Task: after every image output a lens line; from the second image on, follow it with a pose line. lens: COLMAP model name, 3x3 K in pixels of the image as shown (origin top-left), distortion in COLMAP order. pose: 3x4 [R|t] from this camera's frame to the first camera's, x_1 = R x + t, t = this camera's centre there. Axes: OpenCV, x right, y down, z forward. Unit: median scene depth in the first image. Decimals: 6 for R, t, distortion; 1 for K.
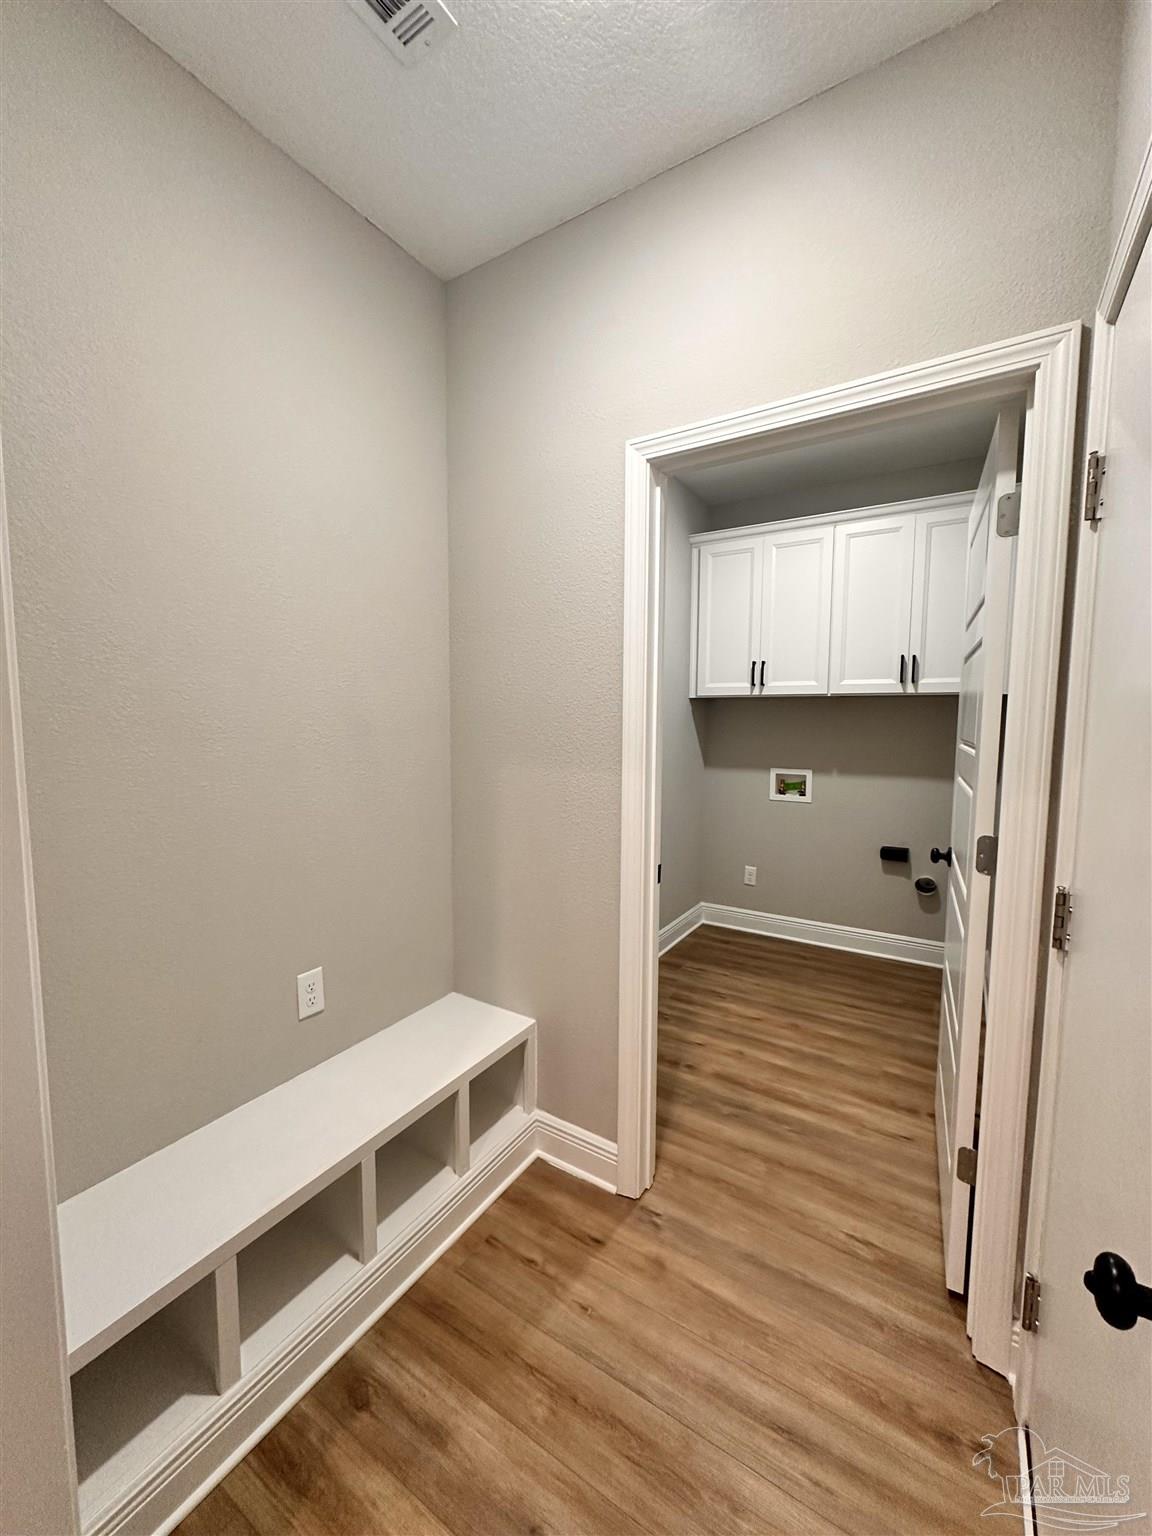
lens RADIAL K [[610.8, 0, 574.4], [0, 610.8, 773.0], [0, 0, 1]] dist [-0.000895, 0.000214]
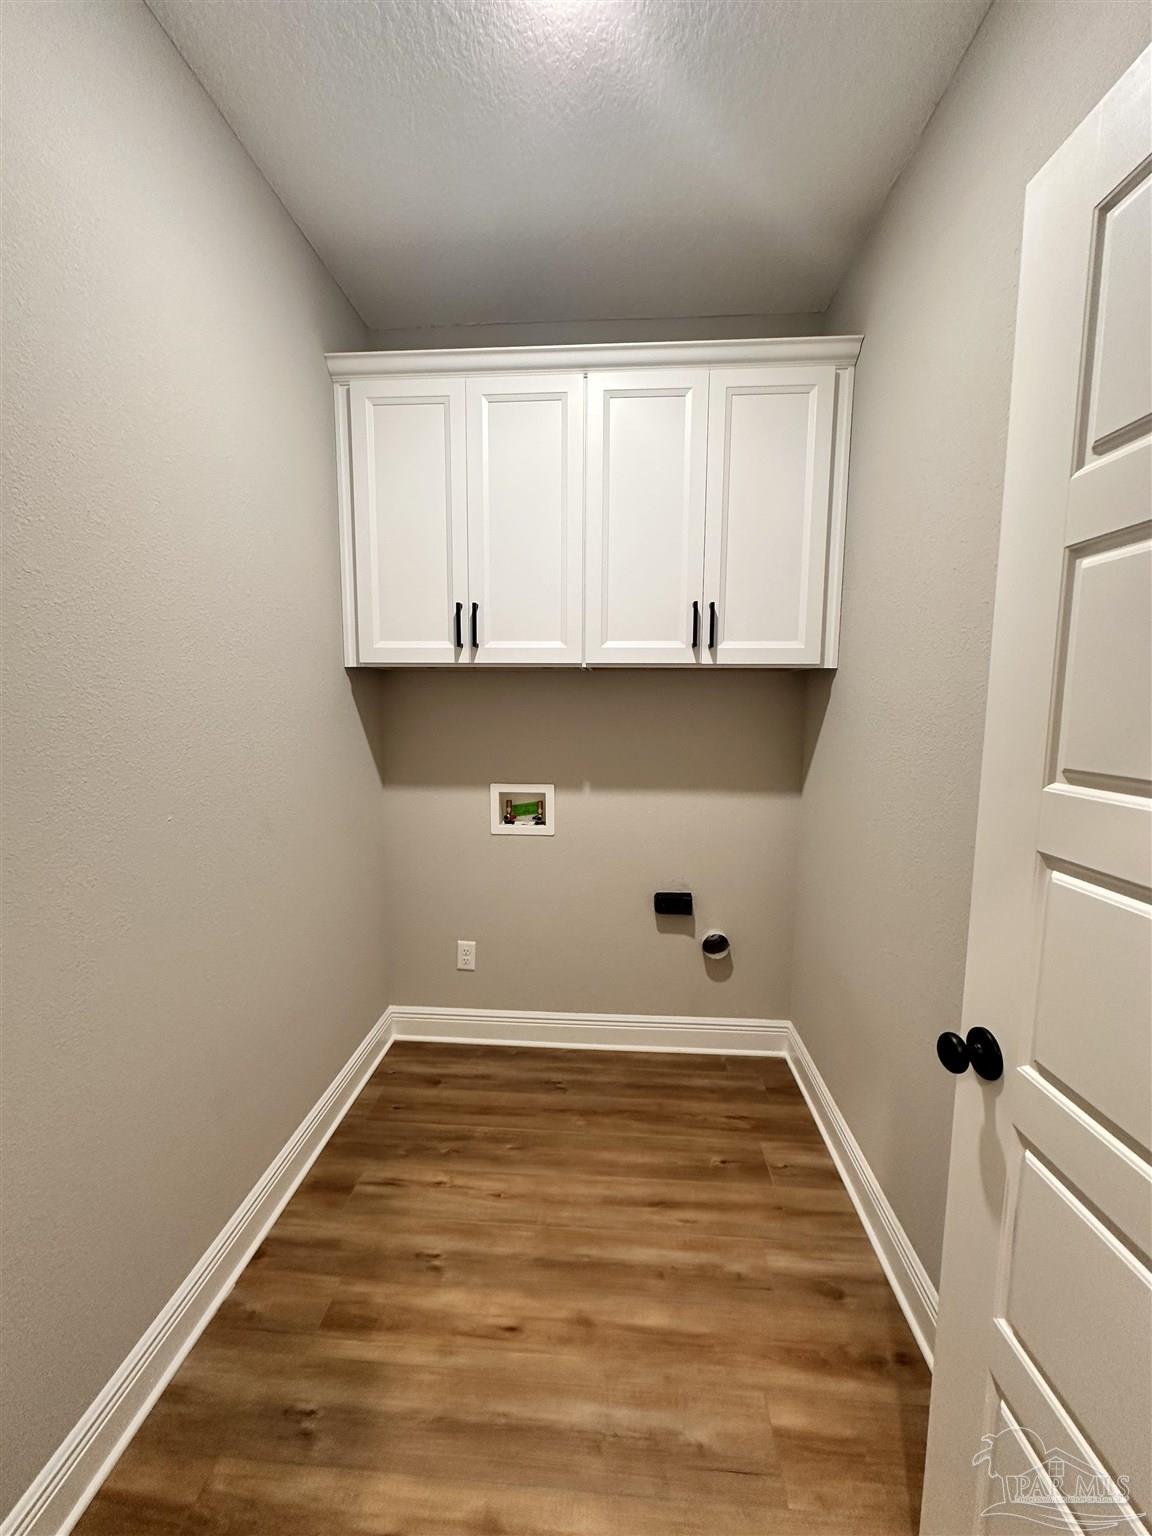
lens RADIAL K [[610.8, 0, 574.4], [0, 610.8, 773.0], [0, 0, 1]] dist [-0.000895, 0.000214]
pose [[0.880324, -0.056022, 0.471053, 0.117756], [0.041634, 0.998295, 0.040918, -0.046182], [-0.472542, -0.016409, 0.881156, 0.466229]]
